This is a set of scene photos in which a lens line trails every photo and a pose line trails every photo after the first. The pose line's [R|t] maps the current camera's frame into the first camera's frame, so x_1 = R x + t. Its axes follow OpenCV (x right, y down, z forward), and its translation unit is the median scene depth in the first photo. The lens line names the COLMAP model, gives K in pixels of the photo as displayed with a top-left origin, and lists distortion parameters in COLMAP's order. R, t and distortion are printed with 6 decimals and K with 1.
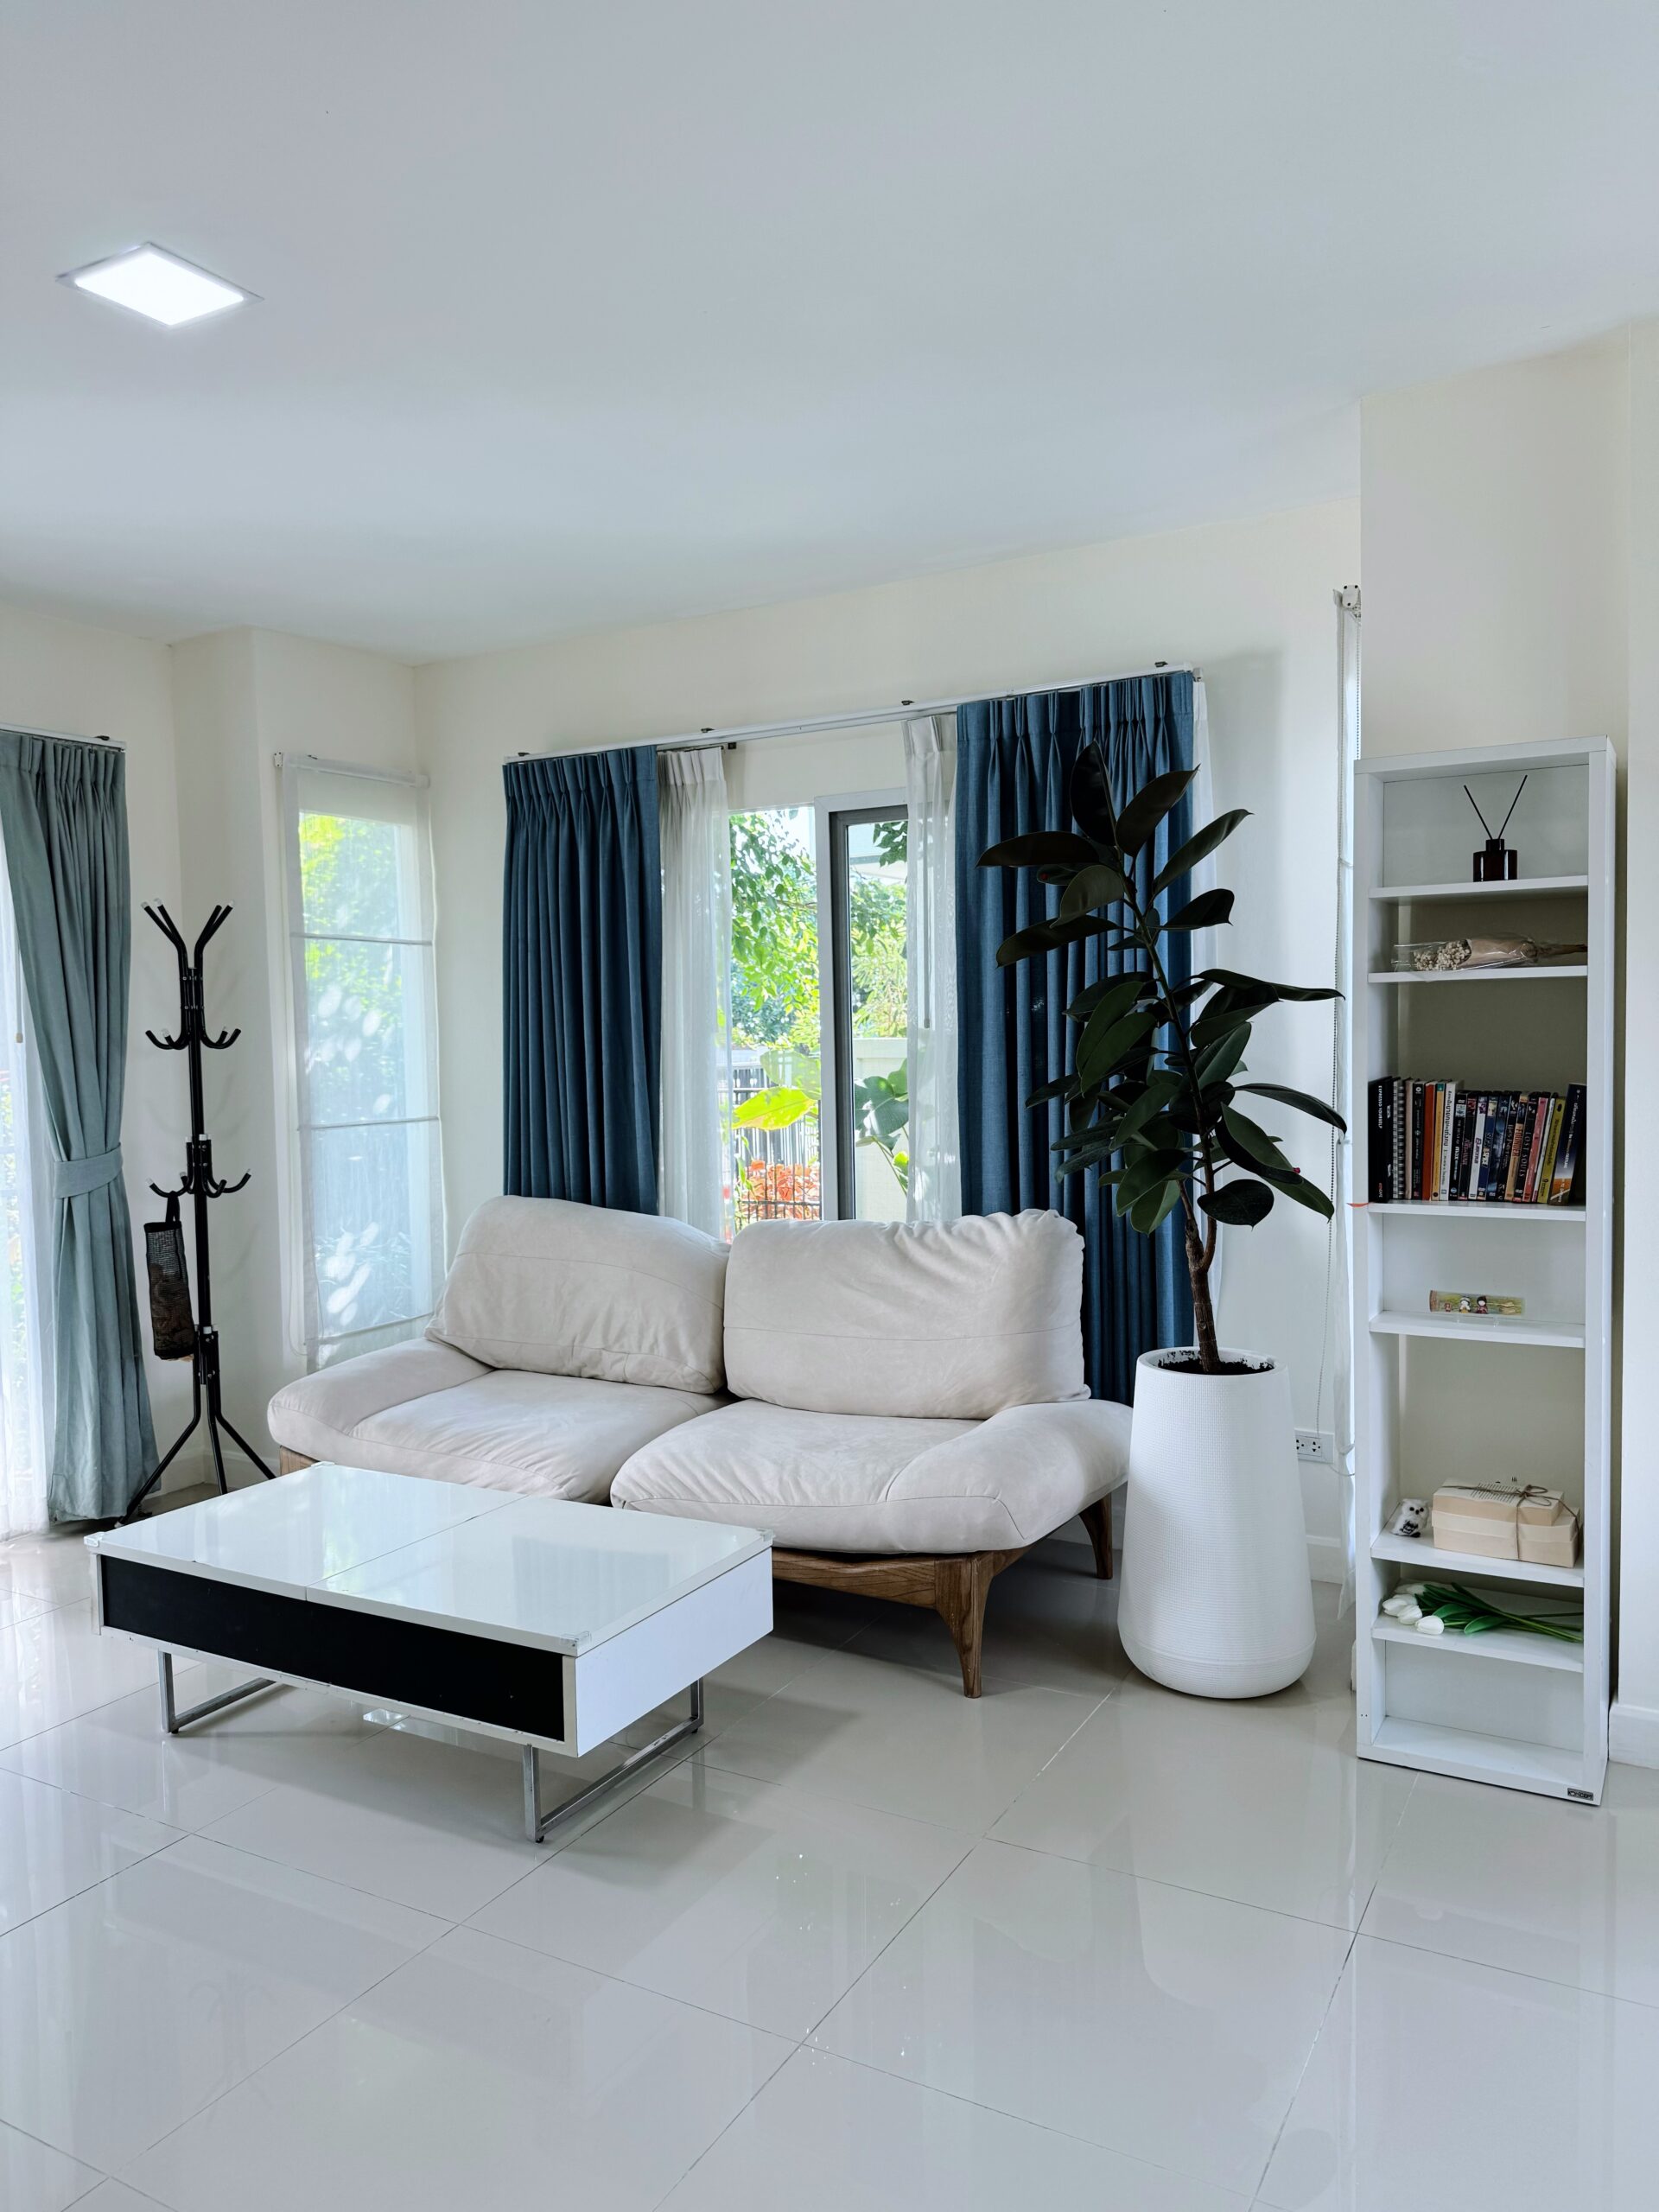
lens RADIAL K [[1540.3, 0, 829.5], [0, 1540.3, 1106.0], [0, 0, 1]] dist [0.077286, -0.114121]
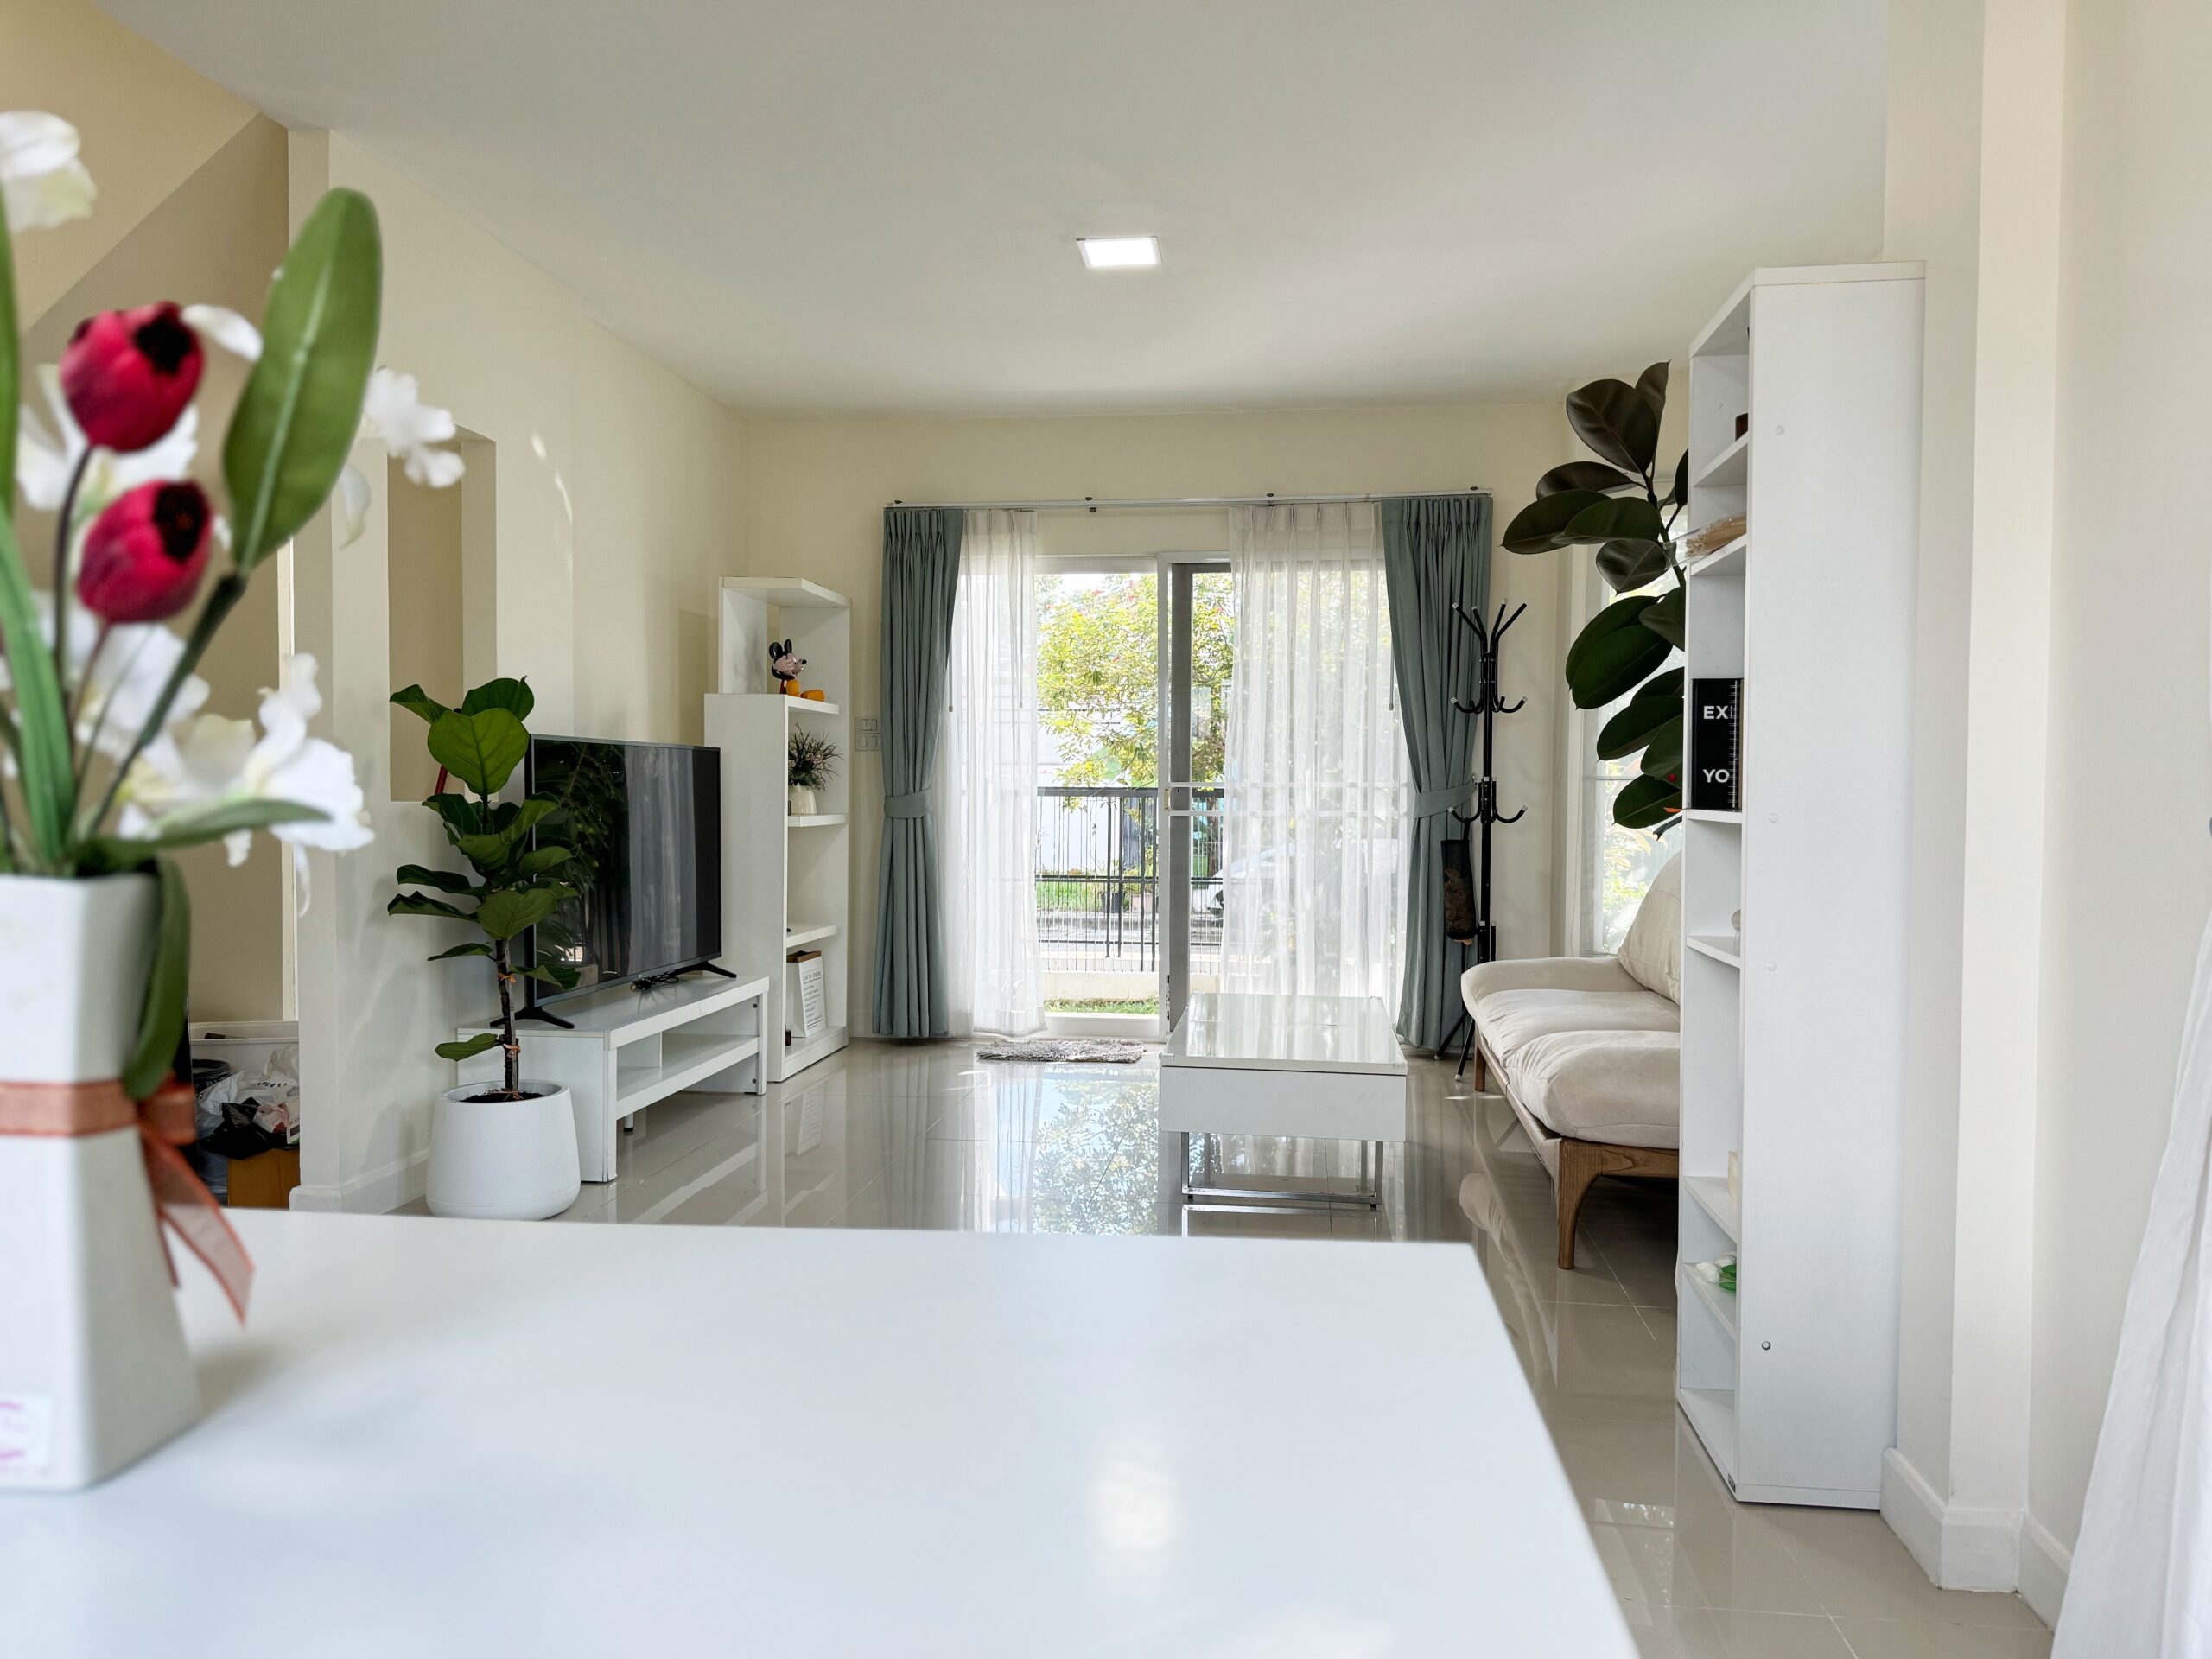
lens RADIAL K [[1547.9, 0, 1106.0], [0, 1547.9, 829.5], [0, 0, 1]] dist [0.060426, -0.077628]
pose [[0.362395, 0.044405, -0.930966, 0.809032], [-0.056674, 0.998066, 0.025544, 0.054057], [0.930300, 0.043504, 0.364211, 0.242323]]
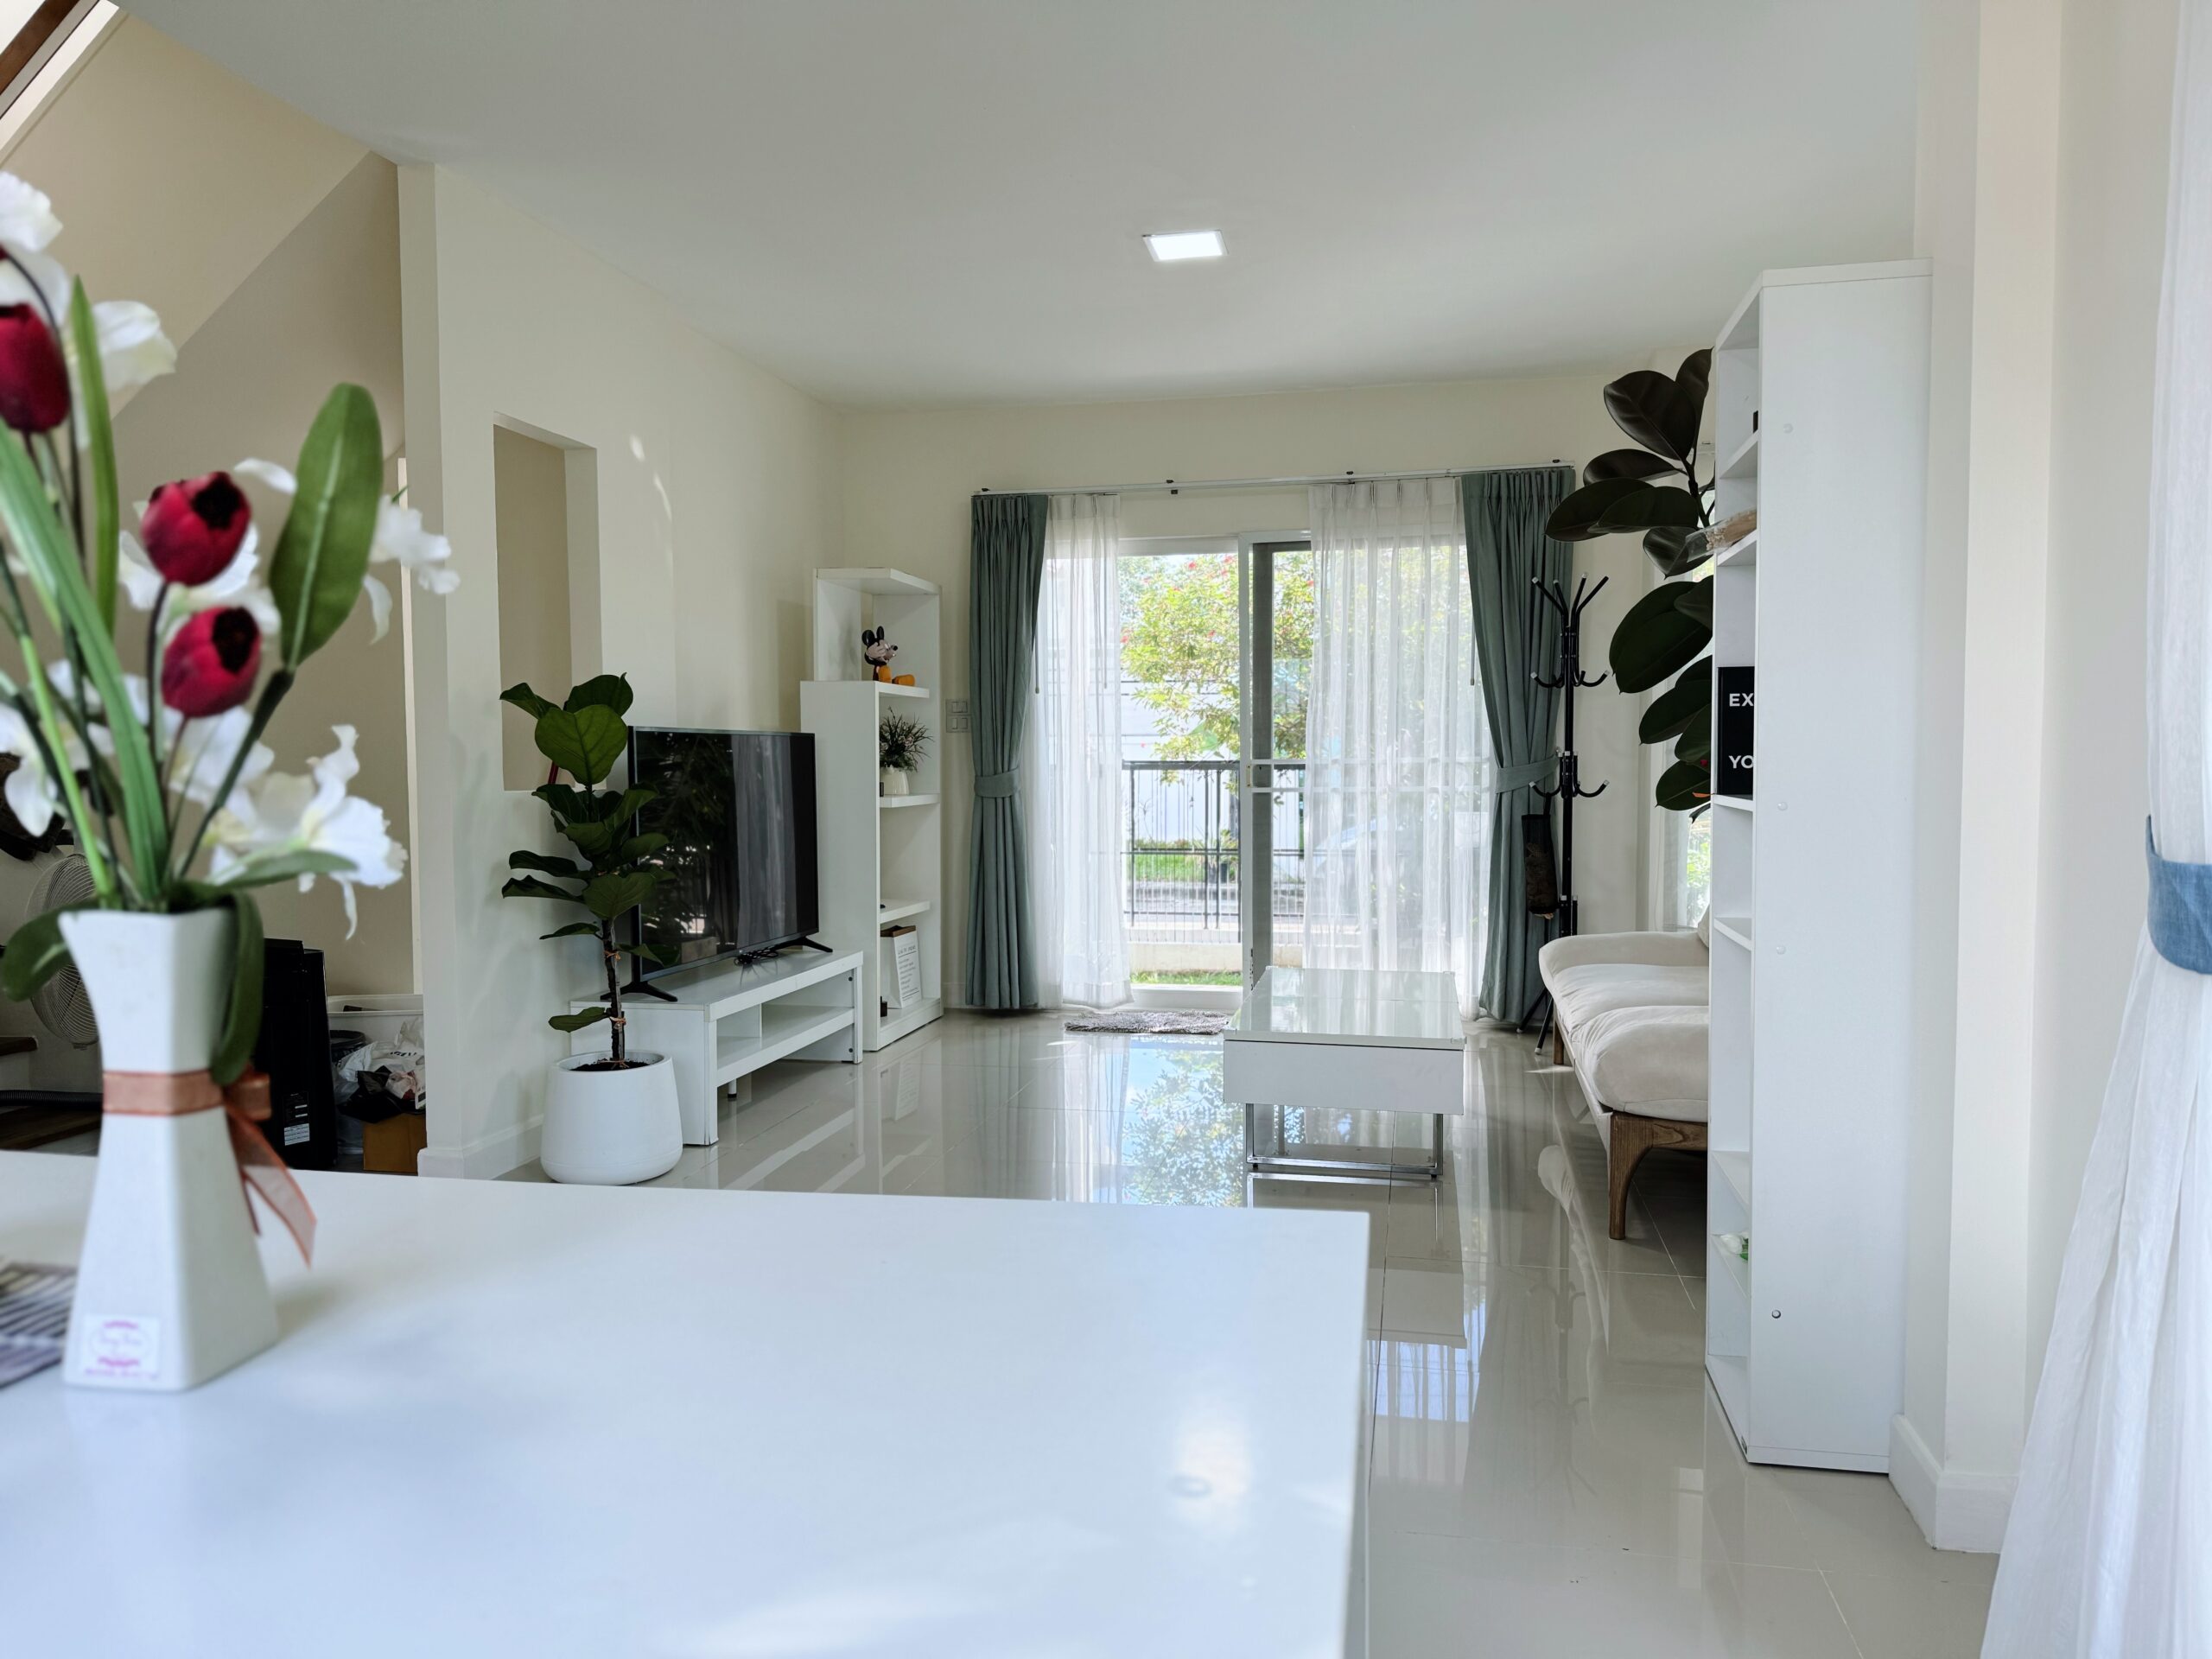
lens RADIAL K [[1540.3, 0, 1095.4], [0, 1540.3, 833.0], [0, 0, 1]] dist [0.077286, -0.114121]
pose [[0.287794, 0.062714, -0.955637, 0.849677], [-0.045337, 0.997627, 0.051816, 0.042769], [0.956619, 0.028413, 0.289955, 0.258922]]
